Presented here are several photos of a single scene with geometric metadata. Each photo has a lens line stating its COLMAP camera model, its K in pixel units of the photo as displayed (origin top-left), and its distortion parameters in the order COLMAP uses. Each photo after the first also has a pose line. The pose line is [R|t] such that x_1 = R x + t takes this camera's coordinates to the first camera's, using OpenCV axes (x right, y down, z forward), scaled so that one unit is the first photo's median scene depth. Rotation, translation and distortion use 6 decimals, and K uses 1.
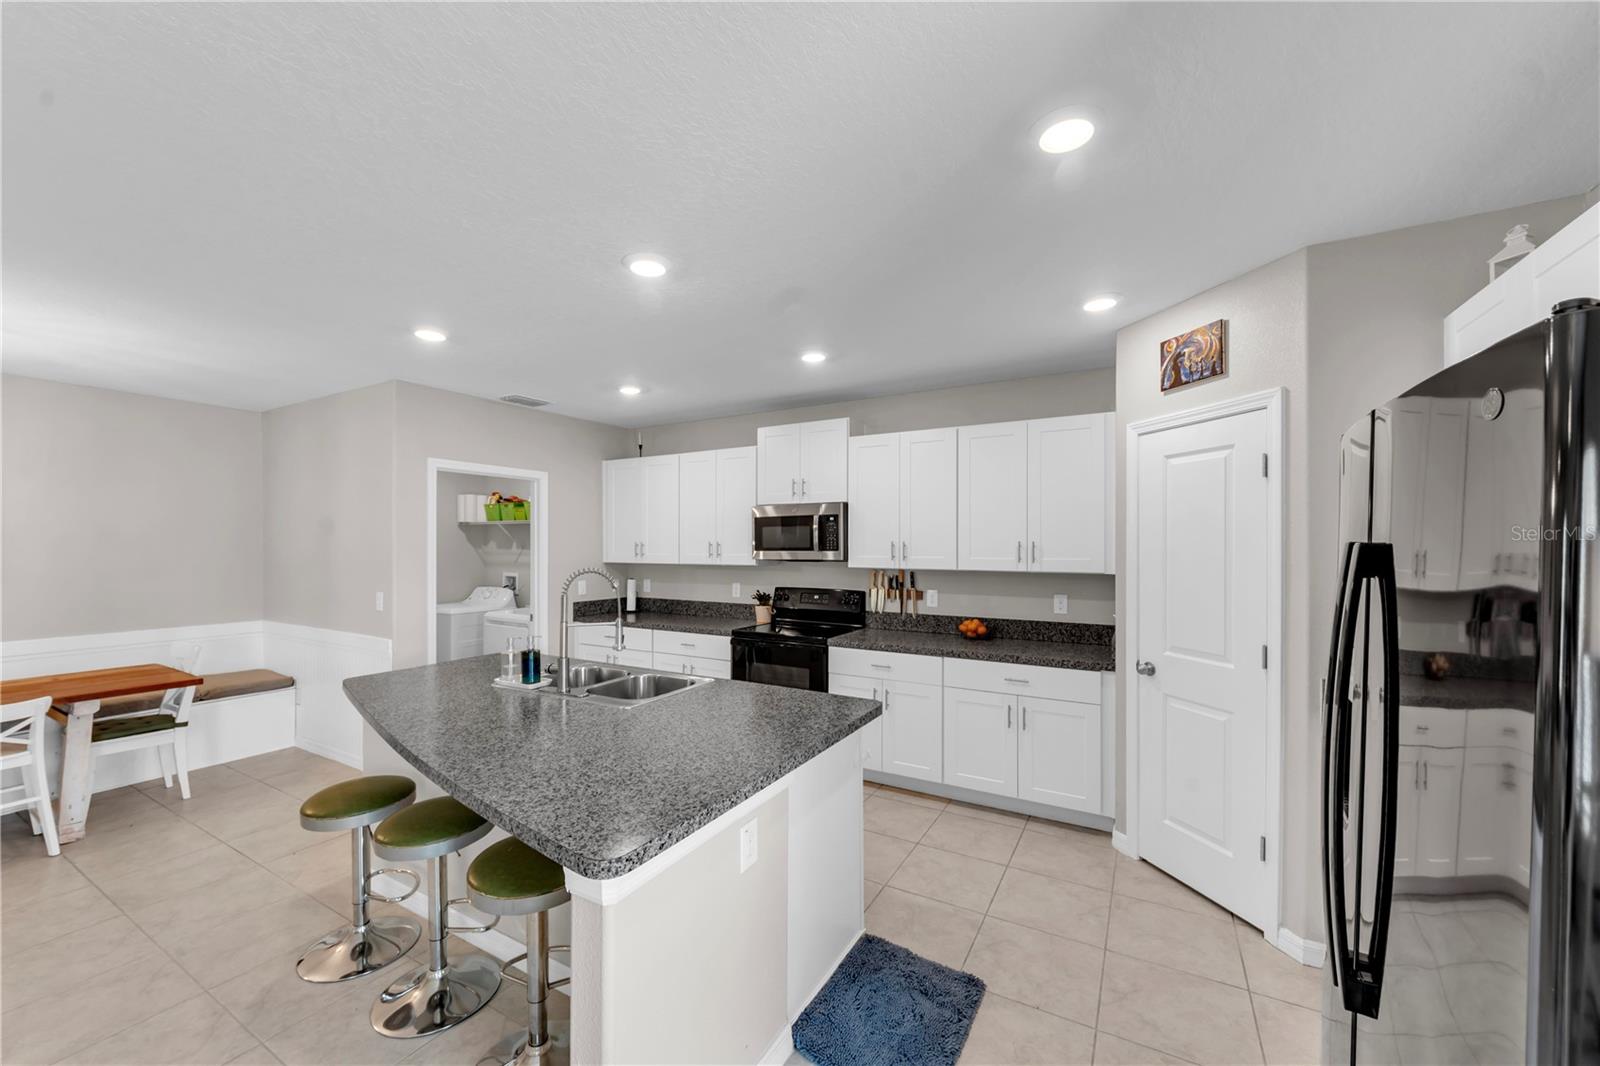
lens RADIAL K [[616.4, 0, 794.3], [0, 616.4, 553.8], [0, 0, 1]] dist [0.009304, -0.002229]
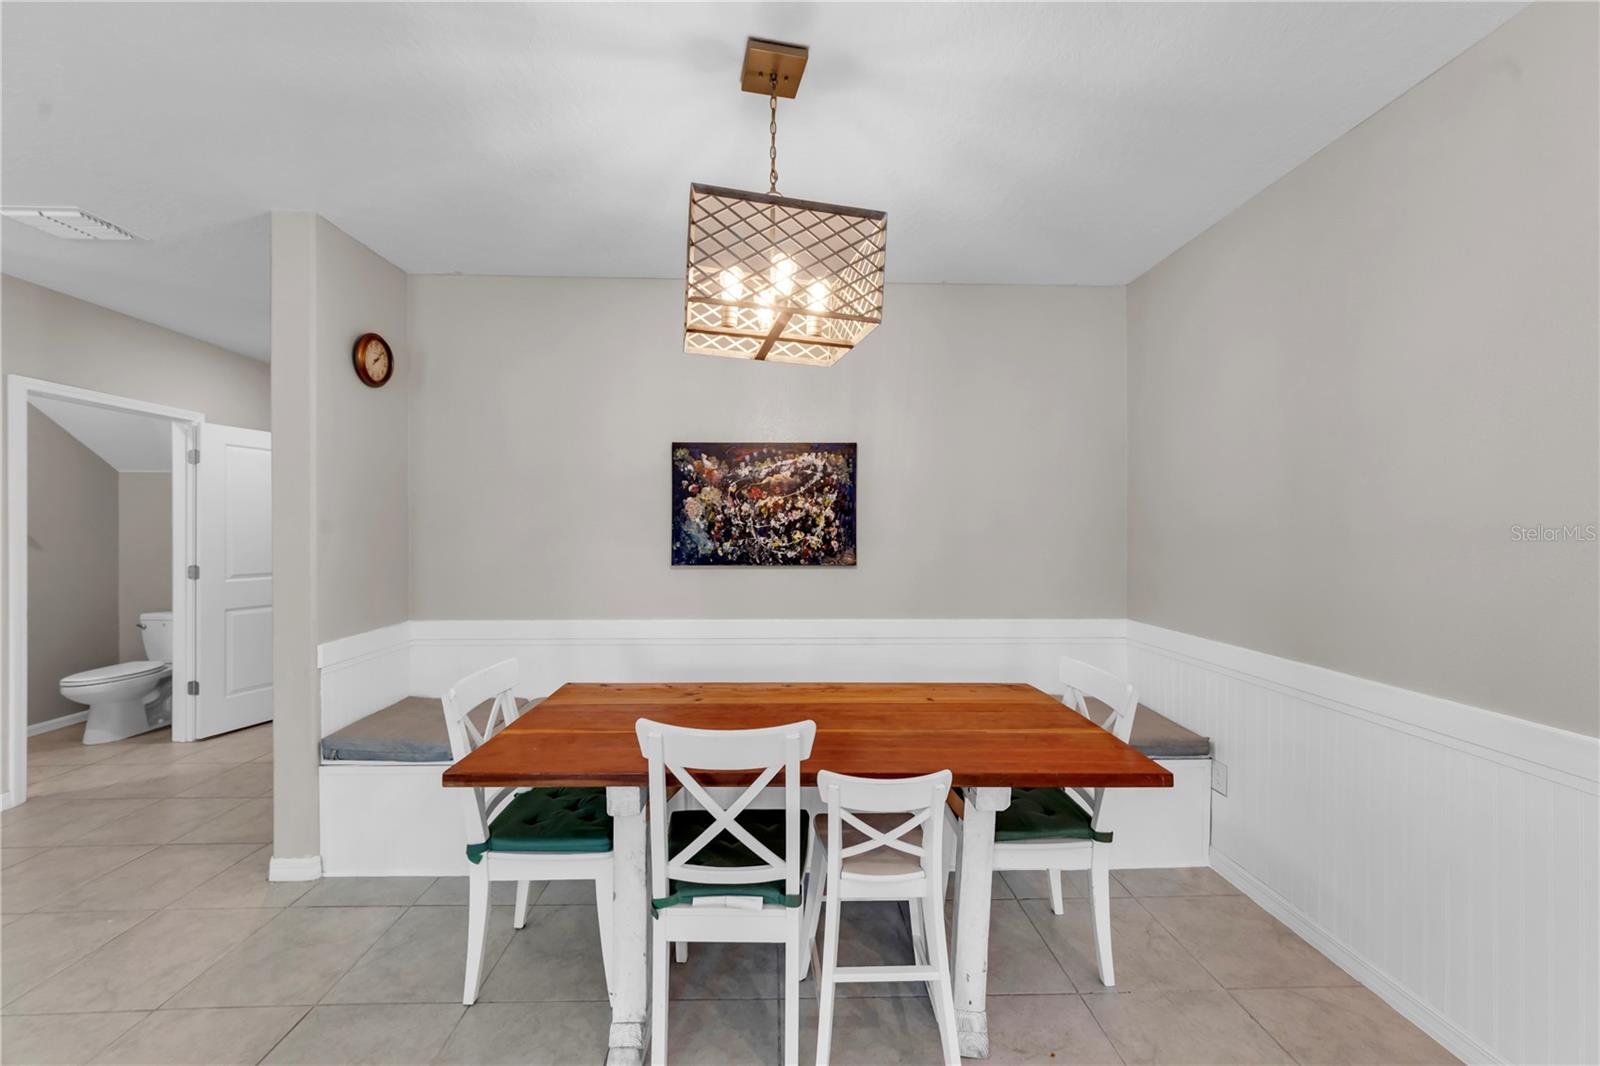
lens RADIAL K [[595.3, 0, 784.2], [0, 595.3, 531.9], [0, 0, 1]] dist [-0.000327, 0.000518]
pose [[0.530275, 0.004497, -0.847814, -0.611010], [-0.014722, 0.999884, -0.003904, 0.029413], [0.847698, 0.014552, 0.530280, 0.445497]]
